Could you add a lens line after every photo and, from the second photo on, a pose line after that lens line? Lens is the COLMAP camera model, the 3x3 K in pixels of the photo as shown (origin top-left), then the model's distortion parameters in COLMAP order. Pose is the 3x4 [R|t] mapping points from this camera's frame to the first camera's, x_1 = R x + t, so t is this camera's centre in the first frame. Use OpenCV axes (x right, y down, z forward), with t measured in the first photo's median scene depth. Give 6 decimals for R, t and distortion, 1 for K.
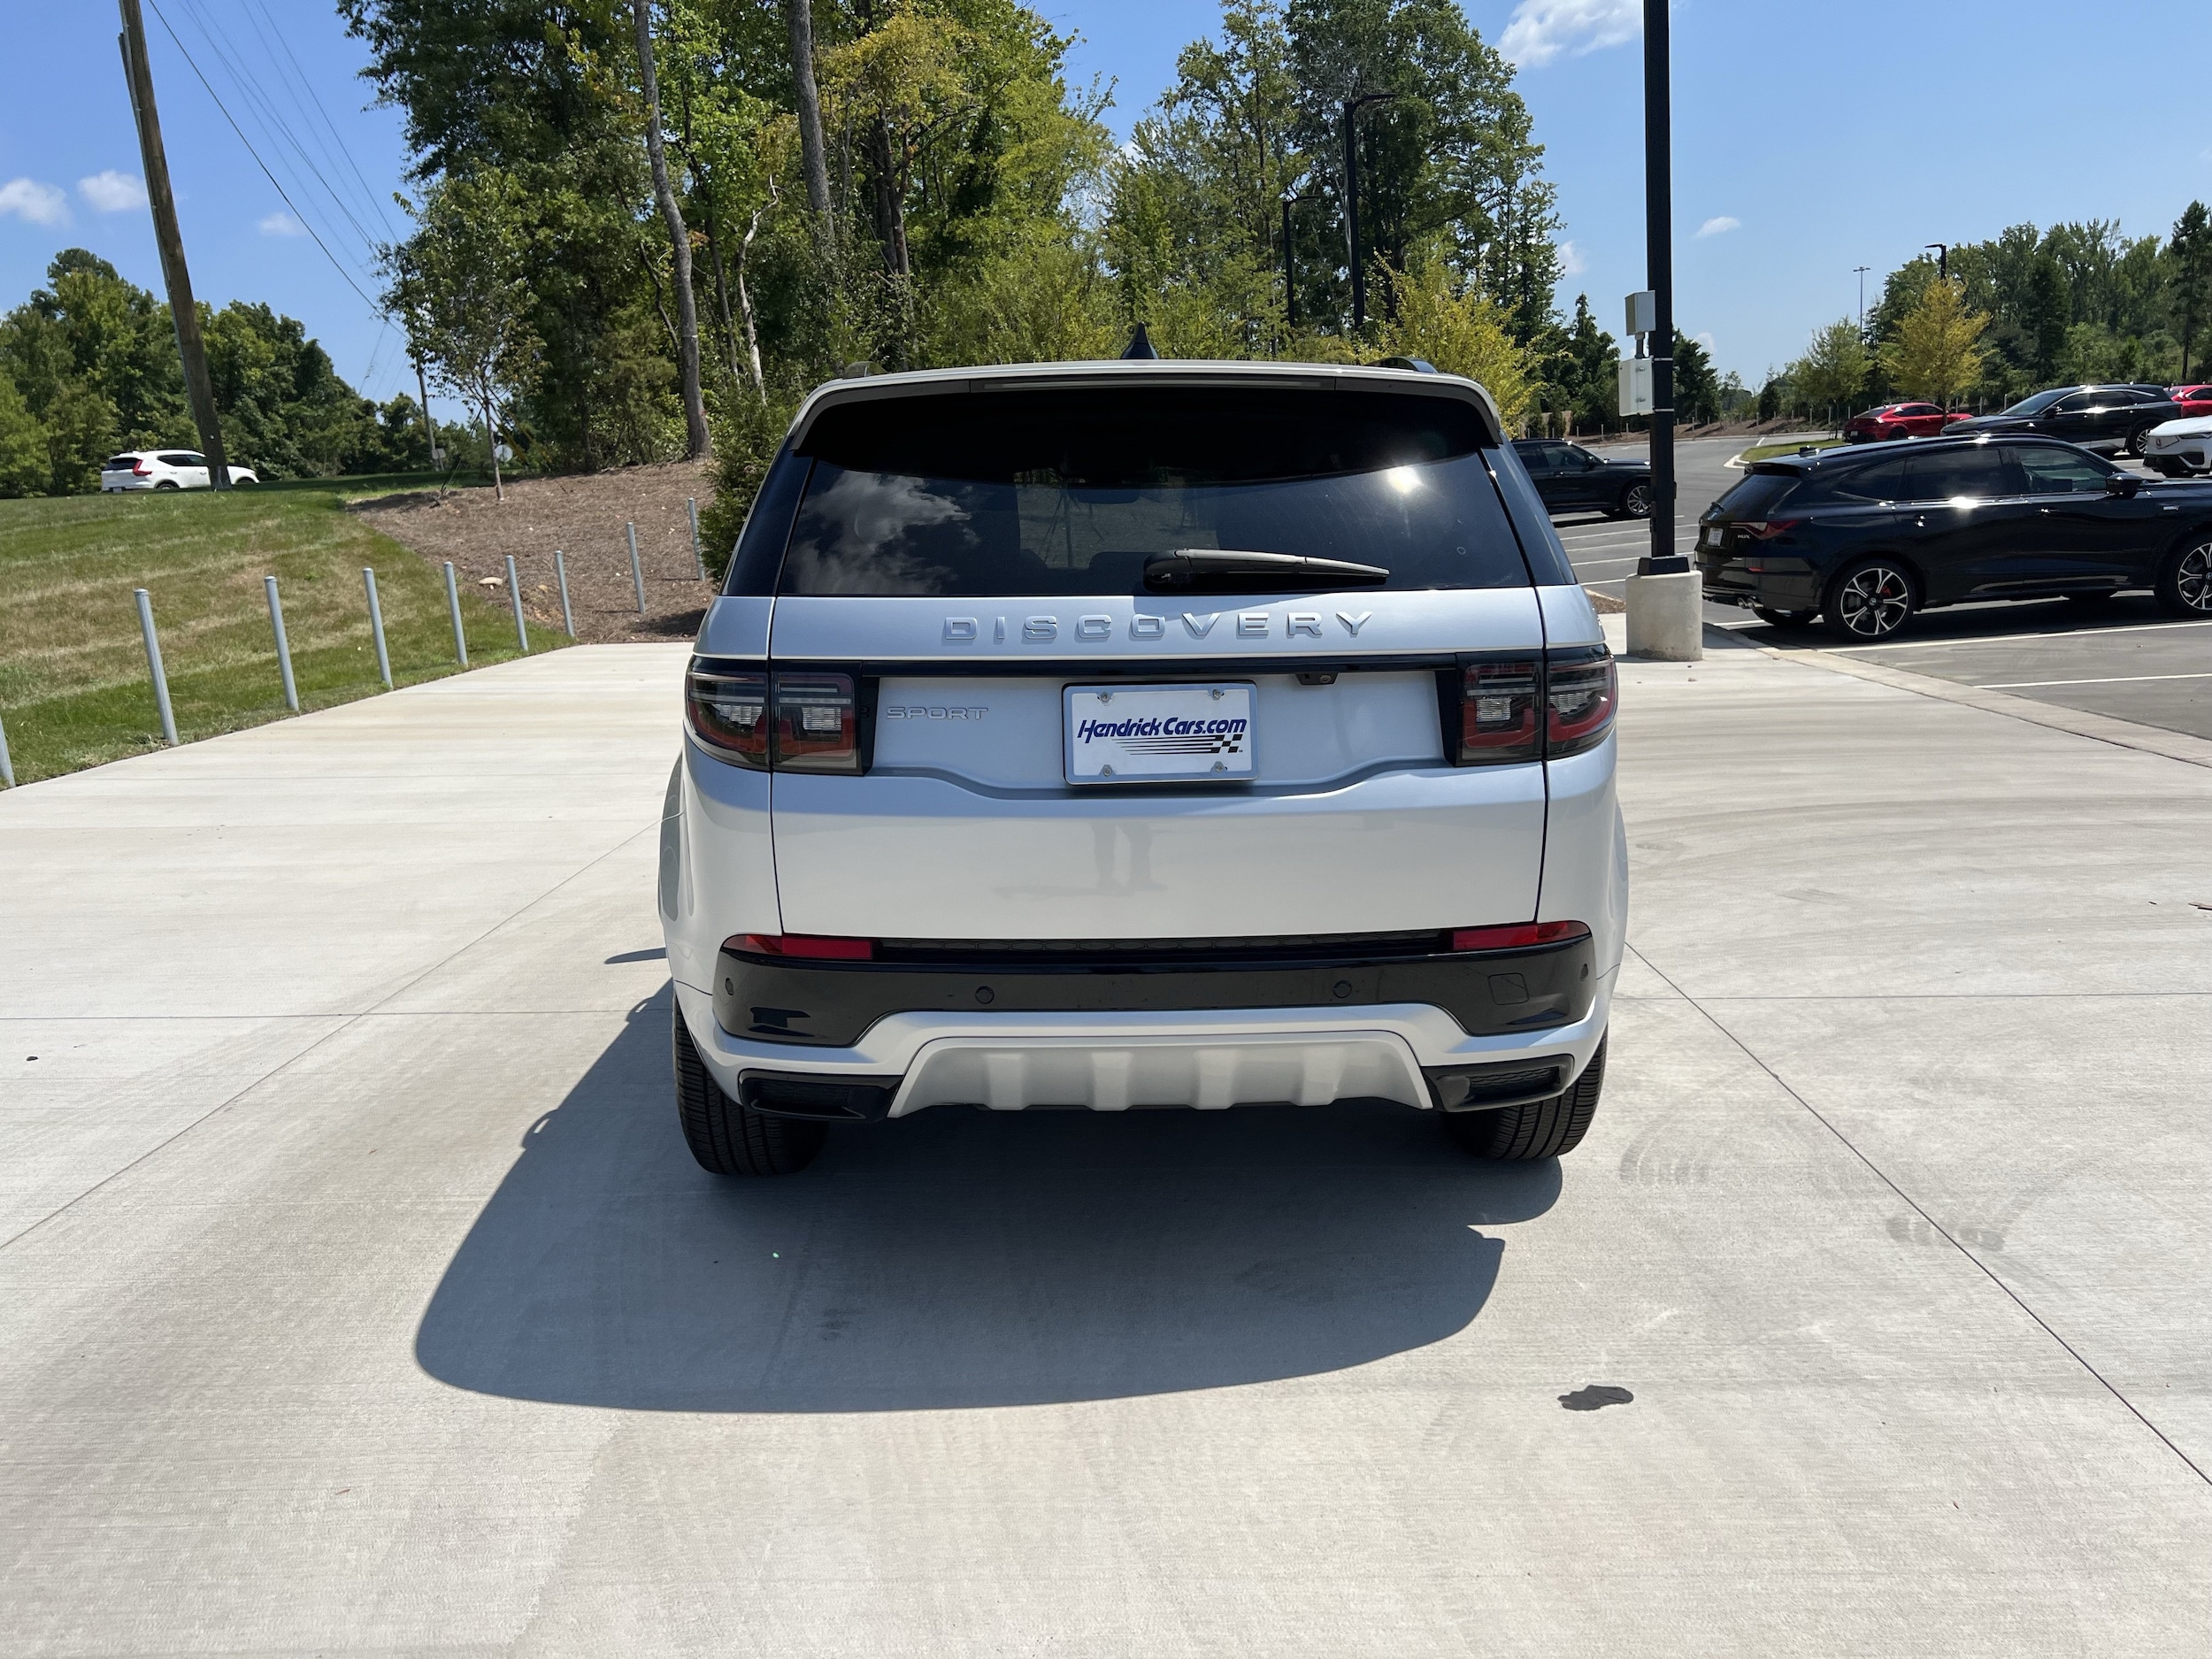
lens RADIAL K [[1689.7, 0, 1101.0], [0, 1689.7, 829.8], [0, 0, 1]] dist [0.043325, -0.046156]
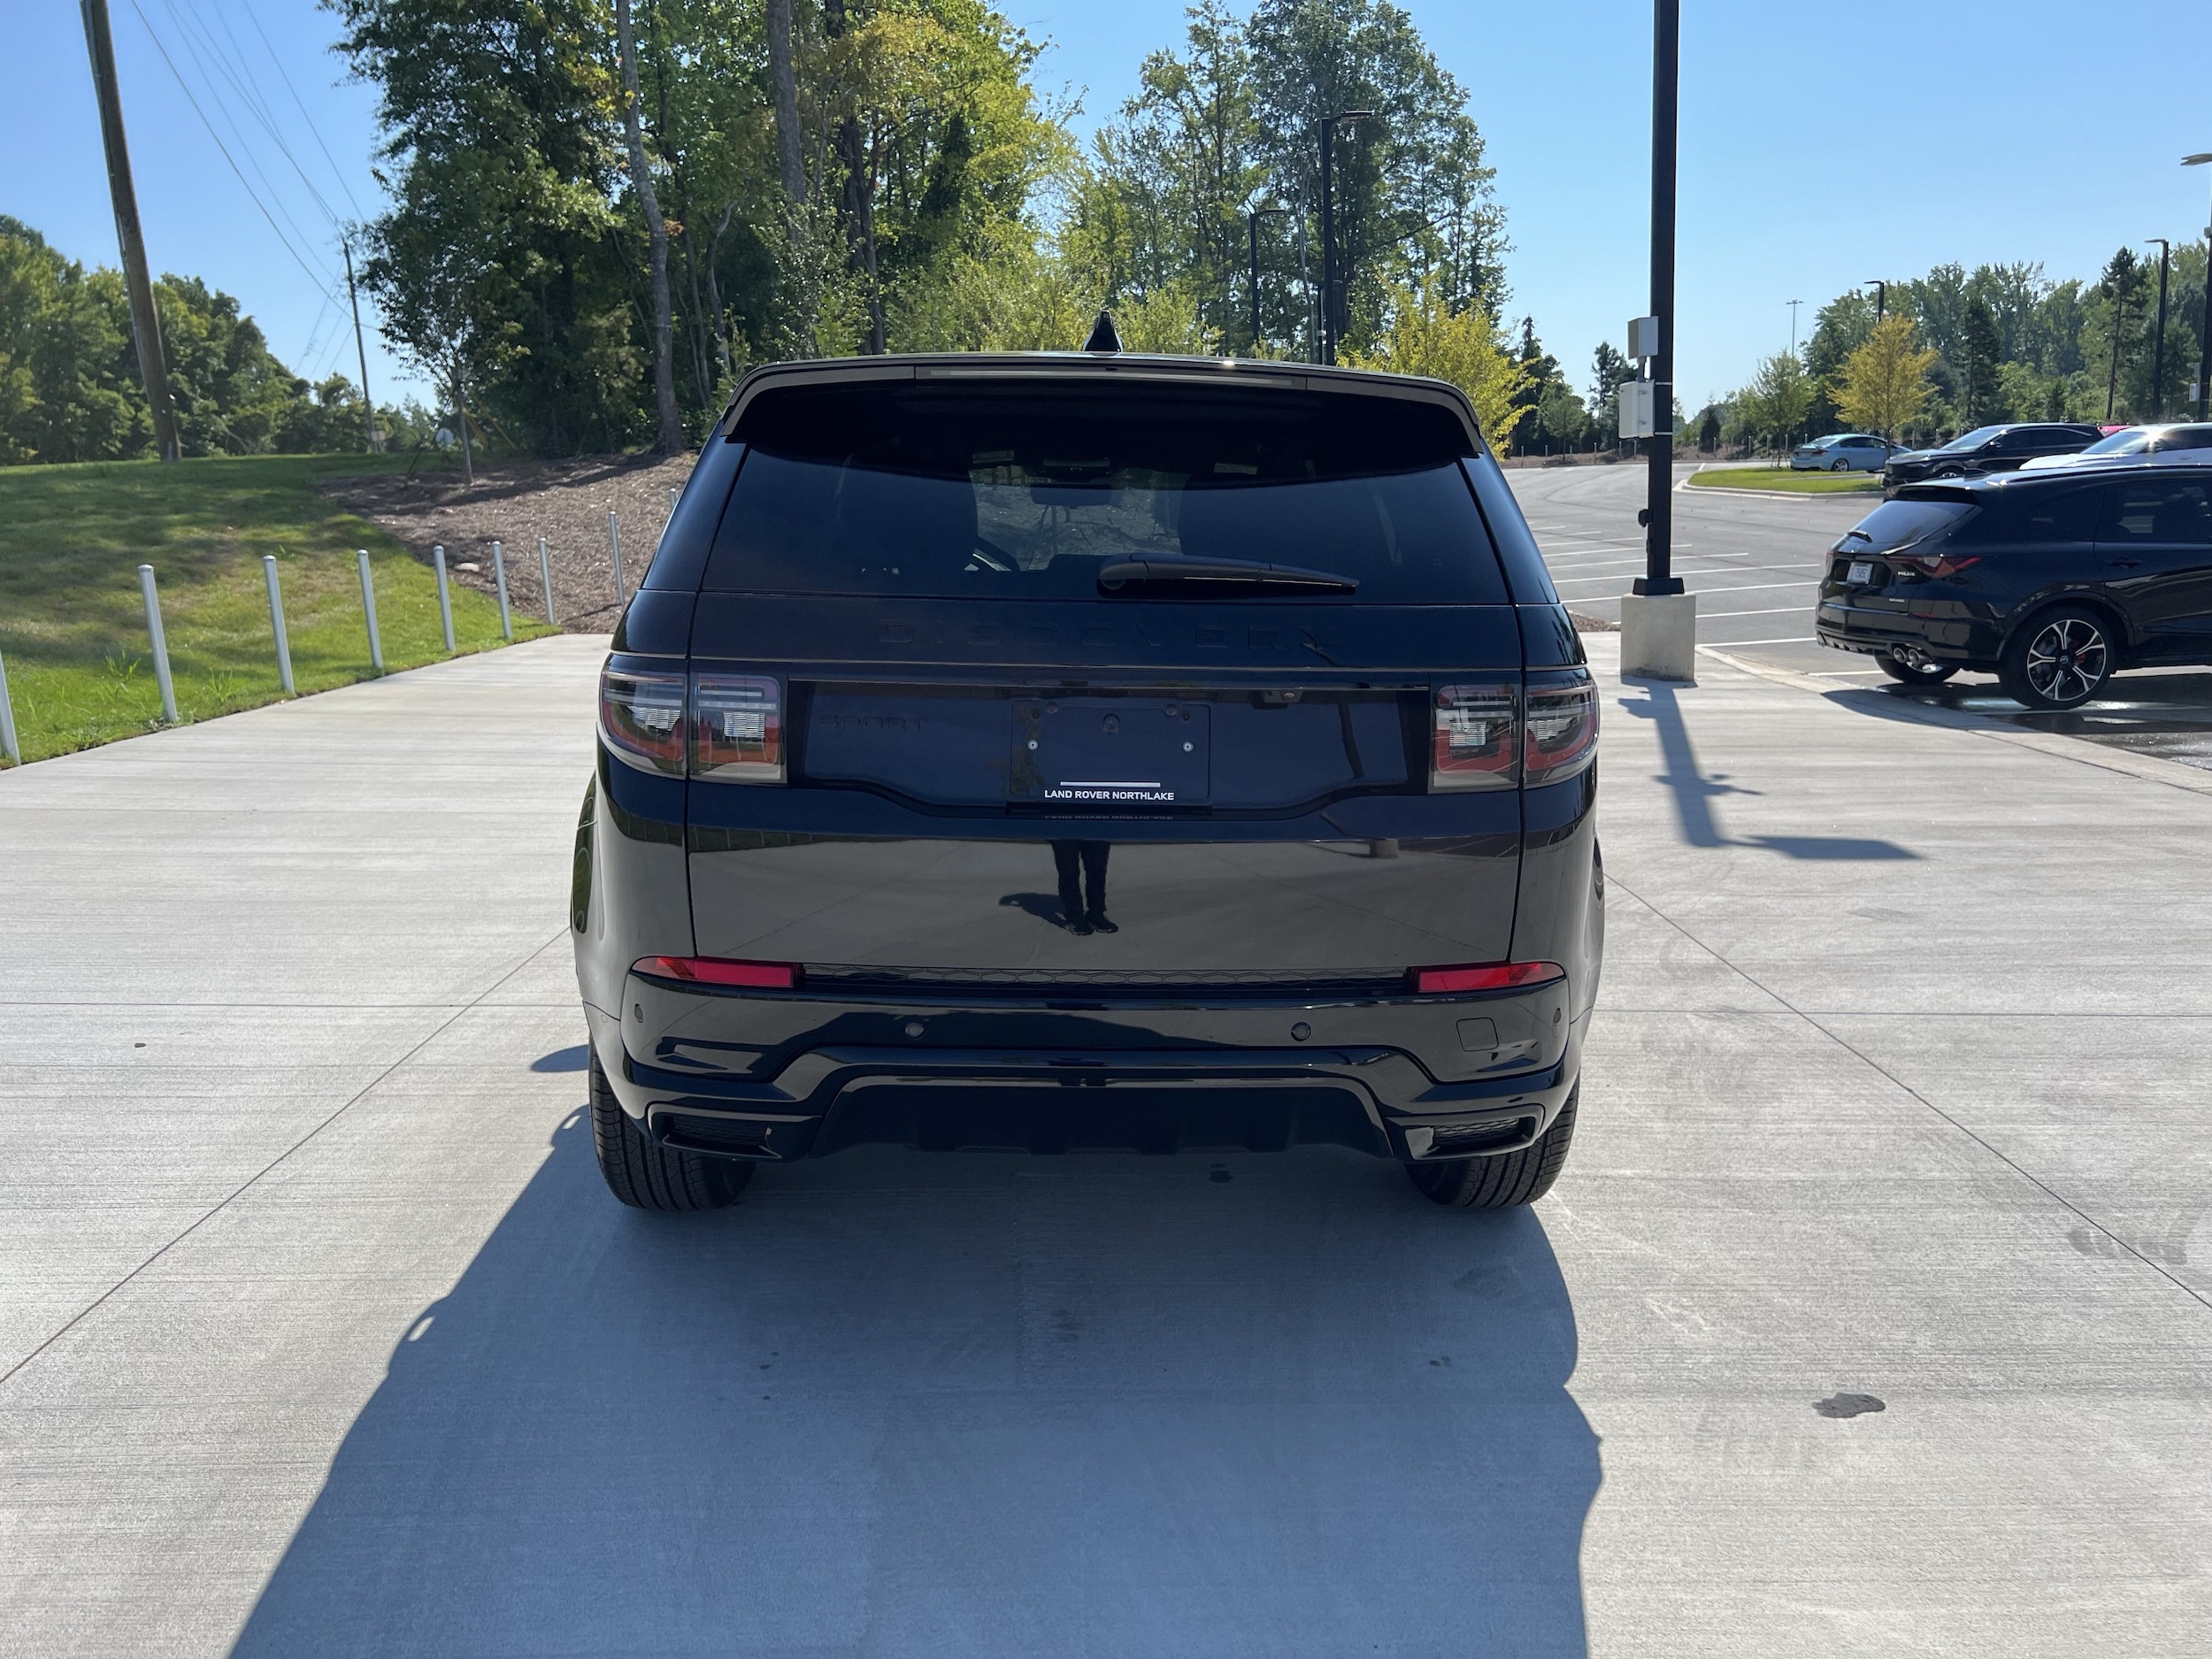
lens RADIAL K [[1689.7, 0, 1105.8], [0, 1689.7, 826.0], [0, 0, 1]] dist [0.043325, -0.046156]
pose [[0.998661, 0.021960, 0.046849, -0.024885], [-0.021718, 0.999748, -0.005658, 0.000533], [-0.046962, 0.004633, 0.998886, 0.000681]]
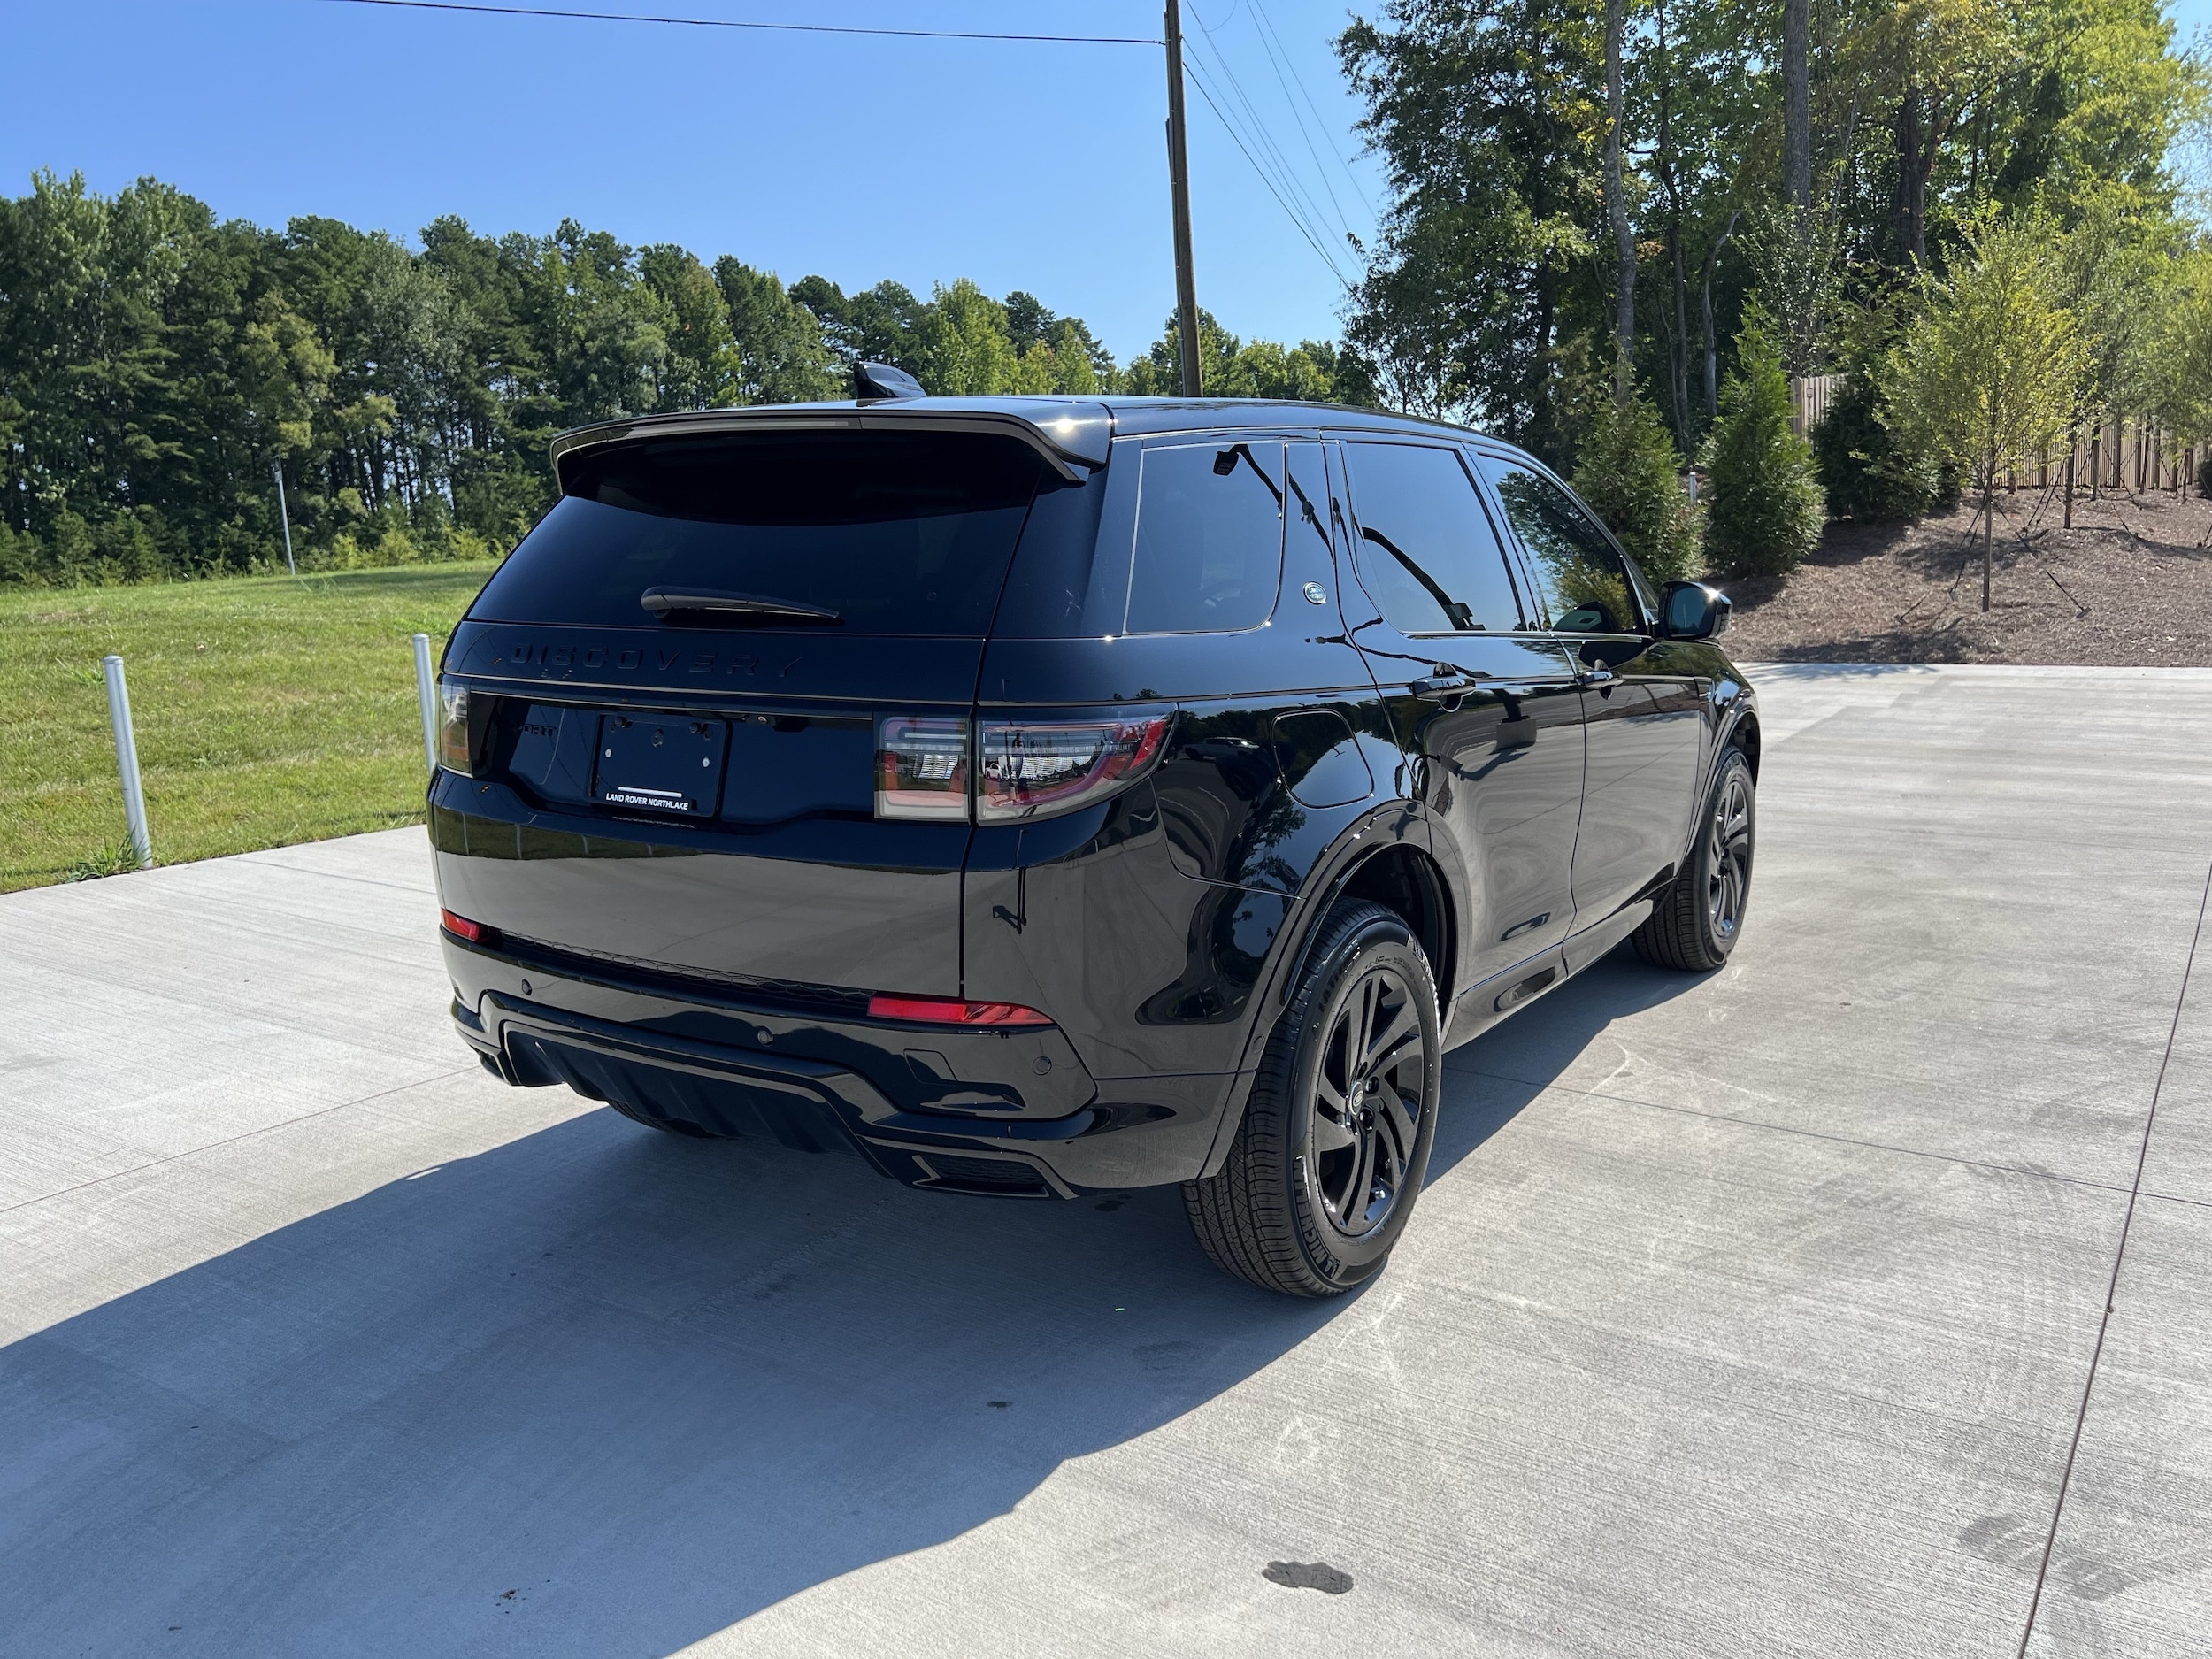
lens RADIAL K [[1689.7, 0, 1102.1], [0, 1689.7, 828.2], [0, 0, 1]] dist [0.043325, -0.046156]
pose [[0.830445, 0.097018, -0.548588, 0.077519], [-0.101775, 0.994568, 0.021824, -0.006299], [0.547725, 0.037709, 0.835808, 0.024868]]
